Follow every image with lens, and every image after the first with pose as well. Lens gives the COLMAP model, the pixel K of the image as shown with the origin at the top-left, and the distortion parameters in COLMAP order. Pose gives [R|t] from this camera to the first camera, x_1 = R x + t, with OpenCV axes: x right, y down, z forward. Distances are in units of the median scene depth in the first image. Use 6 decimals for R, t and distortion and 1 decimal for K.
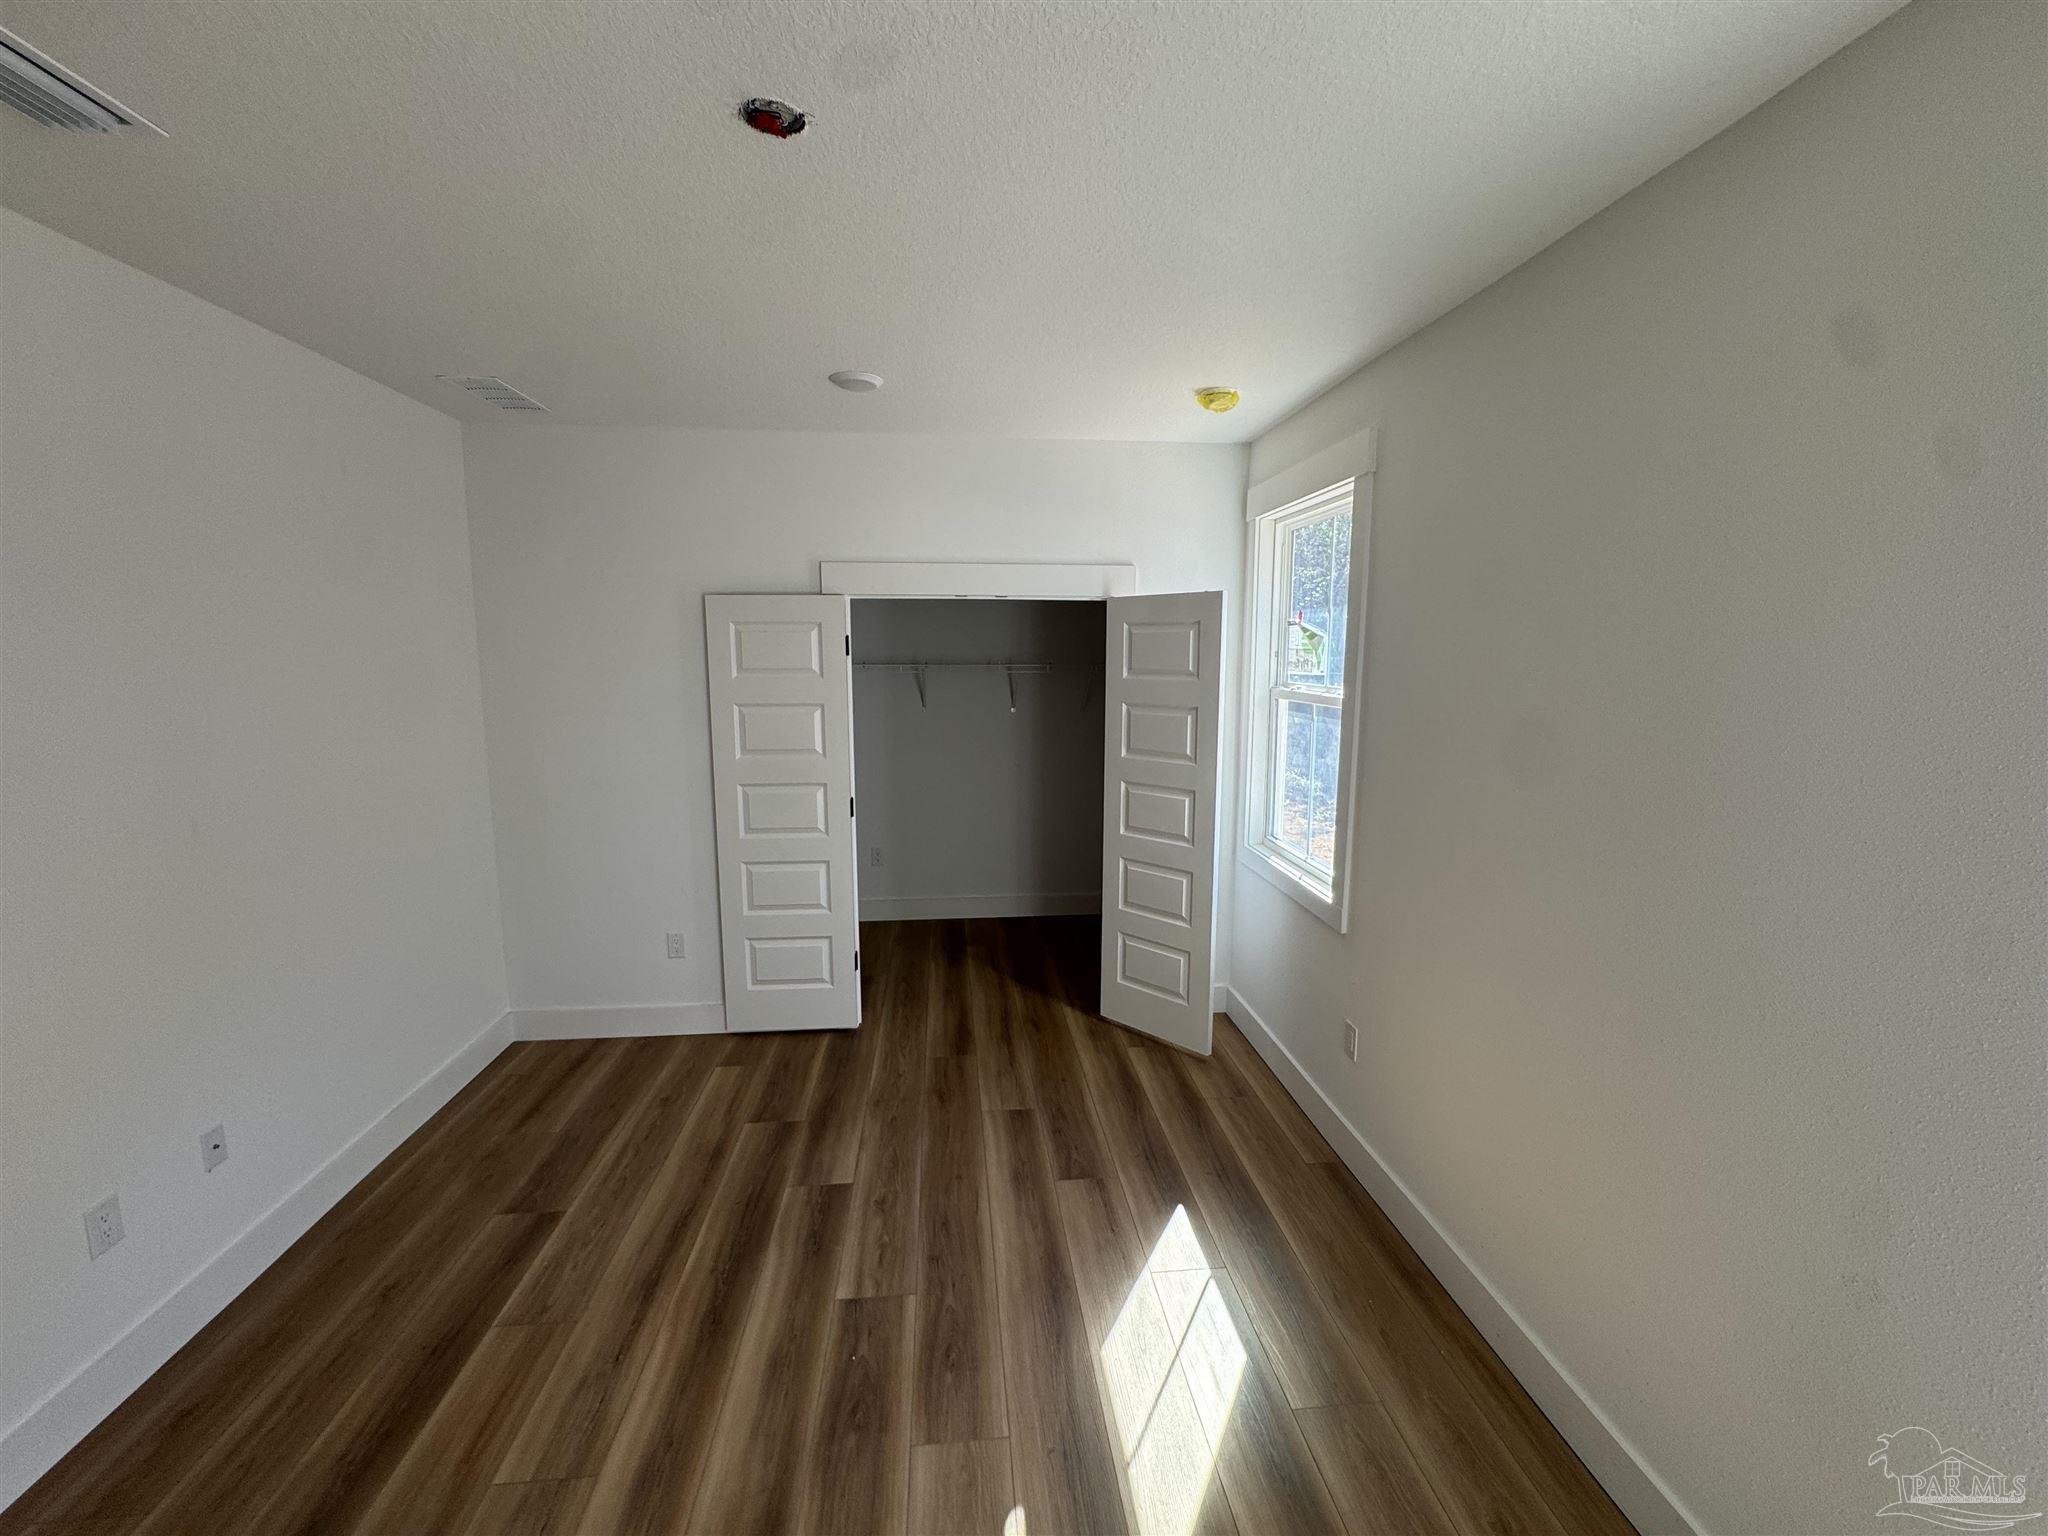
lens RADIAL K [[821.6, 0, 1024.0], [0, 821.6, 768.0], [0, 0, 1]] dist [-0.002519, -0.000082]
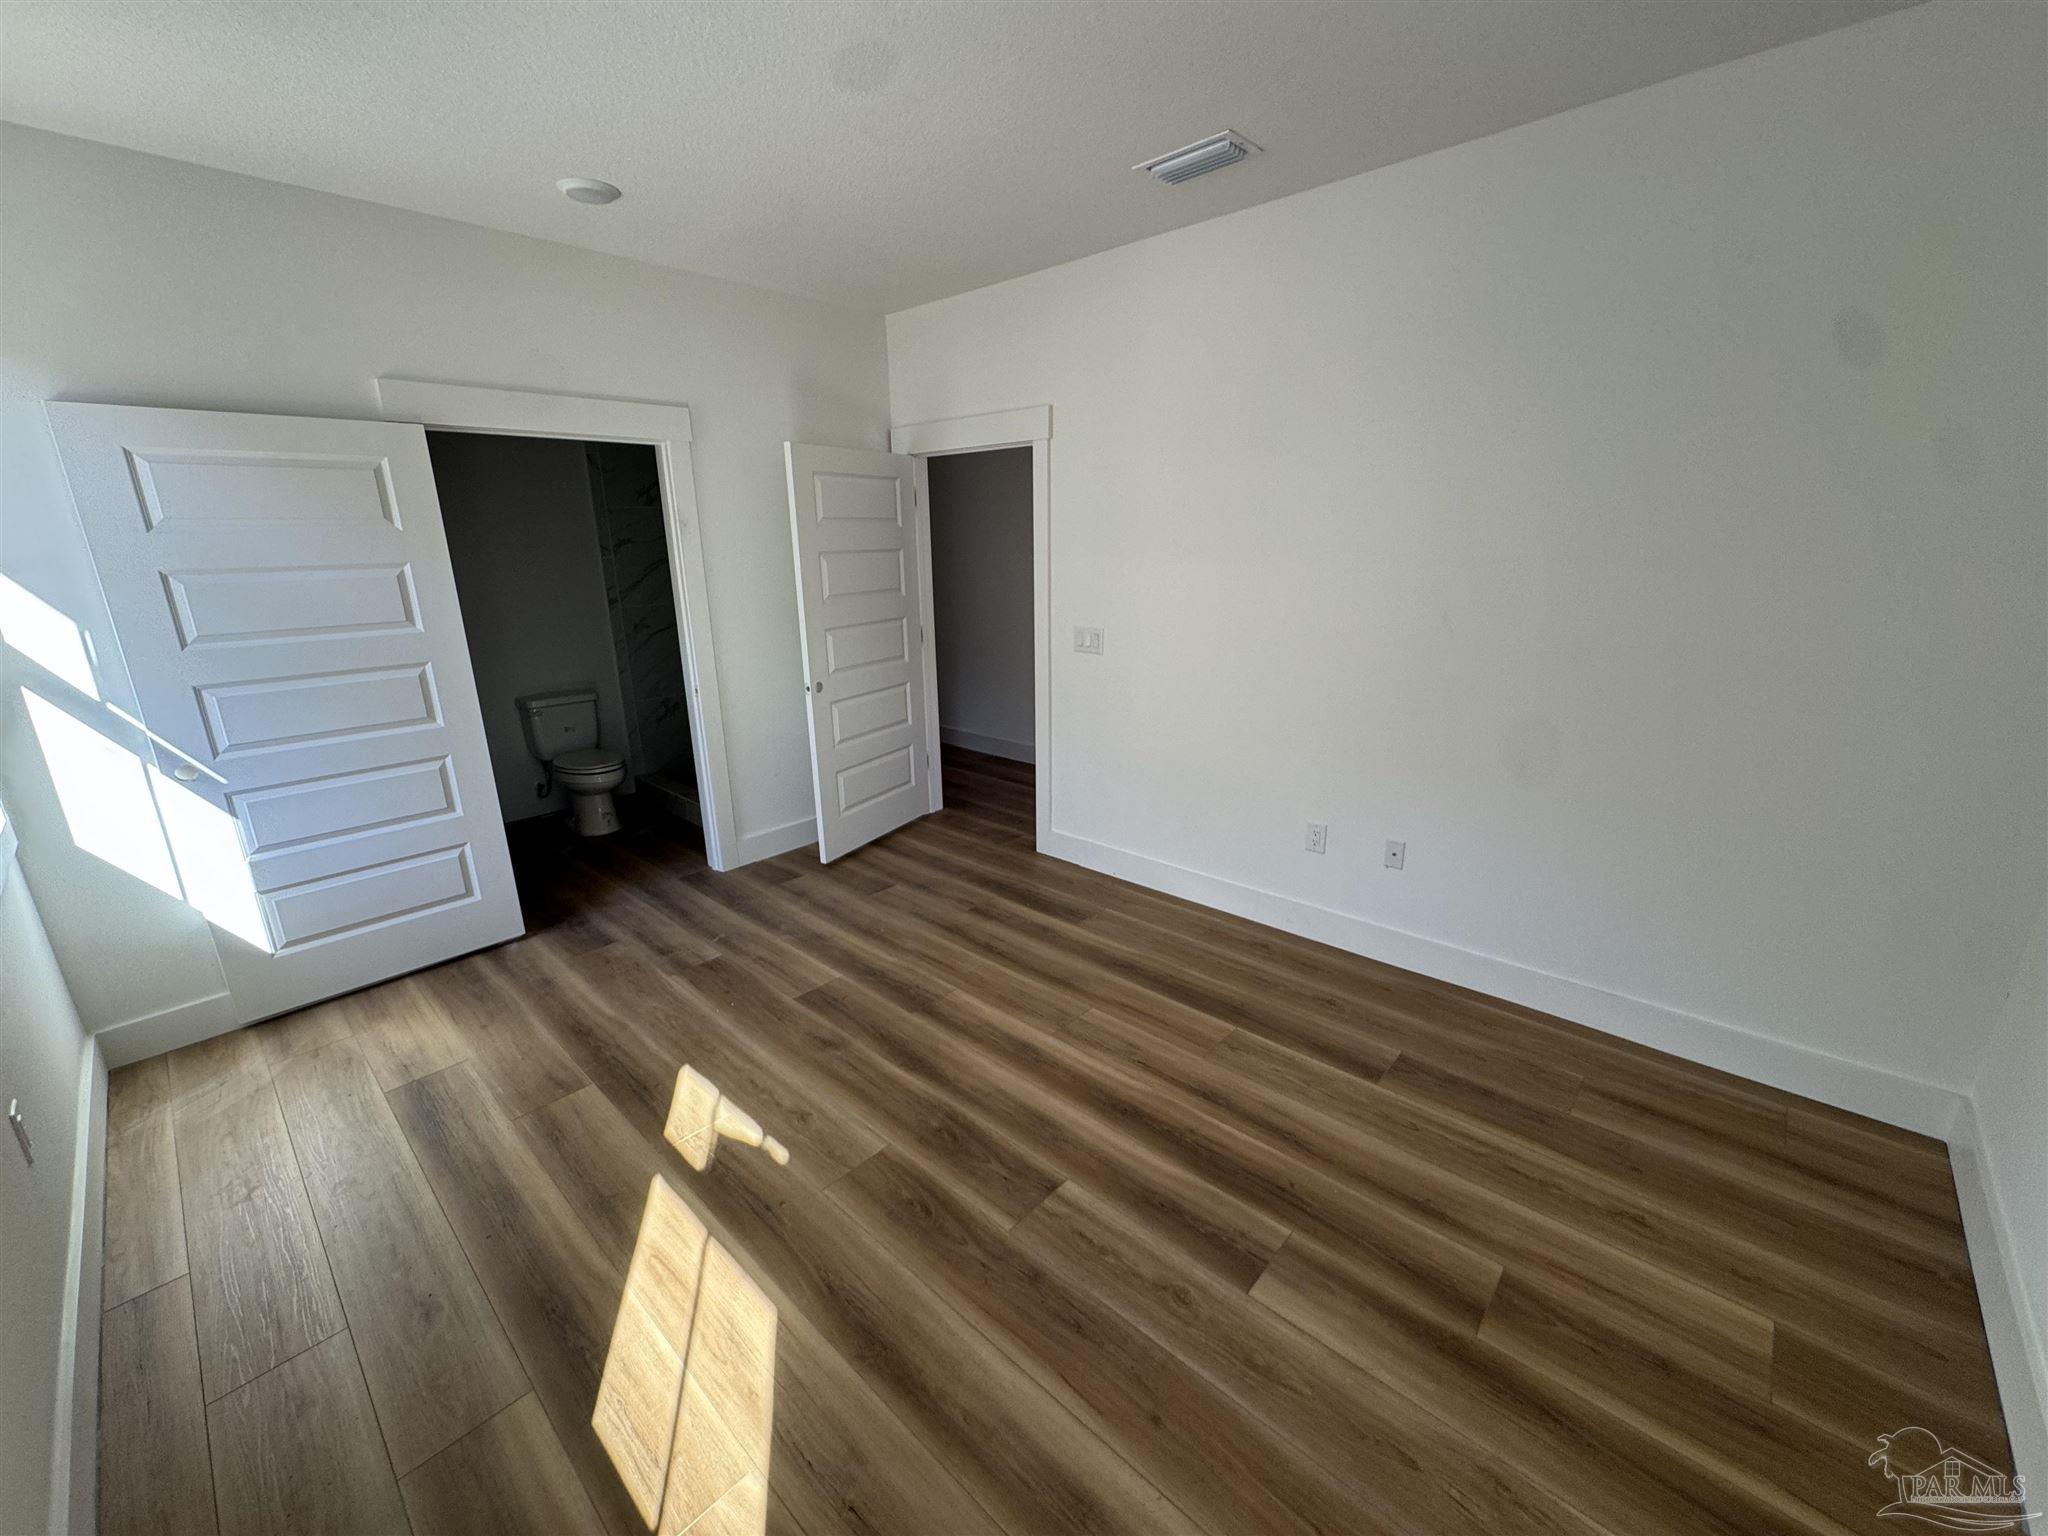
lens RADIAL K [[821.6, 0, 1024.0], [0, 821.6, 768.0], [0, 0, 1]] dist [-0.002519, -0.000082]
pose [[-0.748163, 0.189279, -0.635944, 0.262065], [-0.079505, 0.925969, 0.369135, -0.105111], [0.658734, 0.326734, -0.677727, 1.212928]]
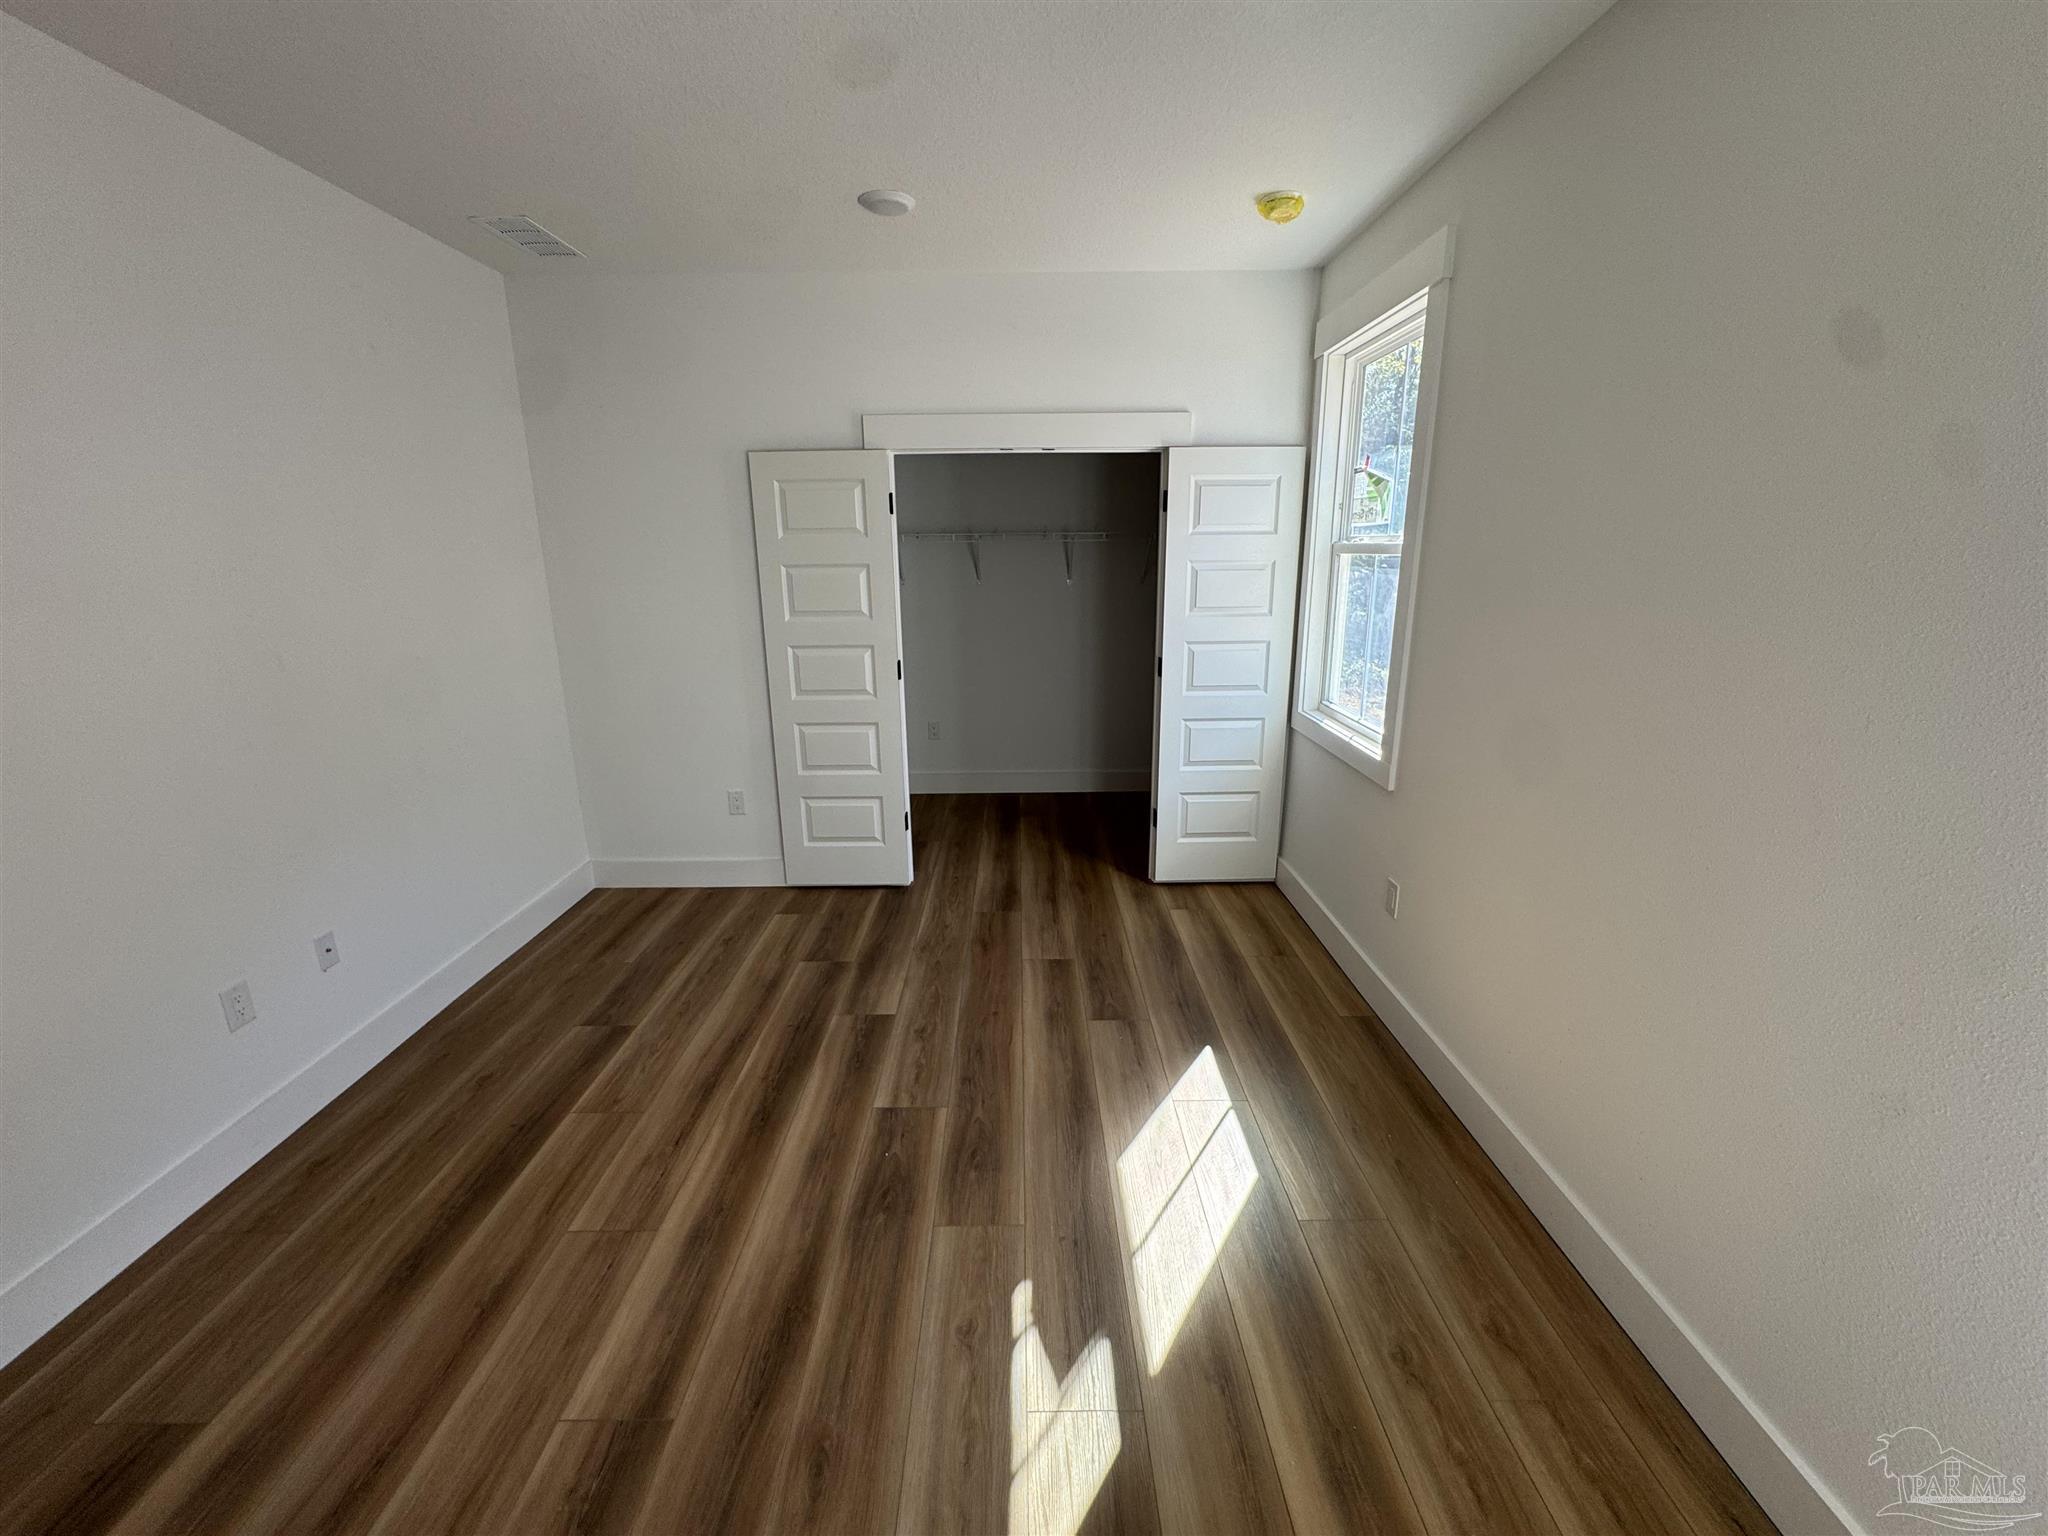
lens RADIAL K [[821.6, 0, 1024.0], [0, 821.6, 768.0], [0, 0, 1]] dist [-0.002519, -0.000082]
pose [[0.995807, 0.012490, -0.090620, 0.049464], [-0.001585, 0.992842, 0.119426, 0.064855], [0.091463, -0.118782, 0.988699, 0.005587]]
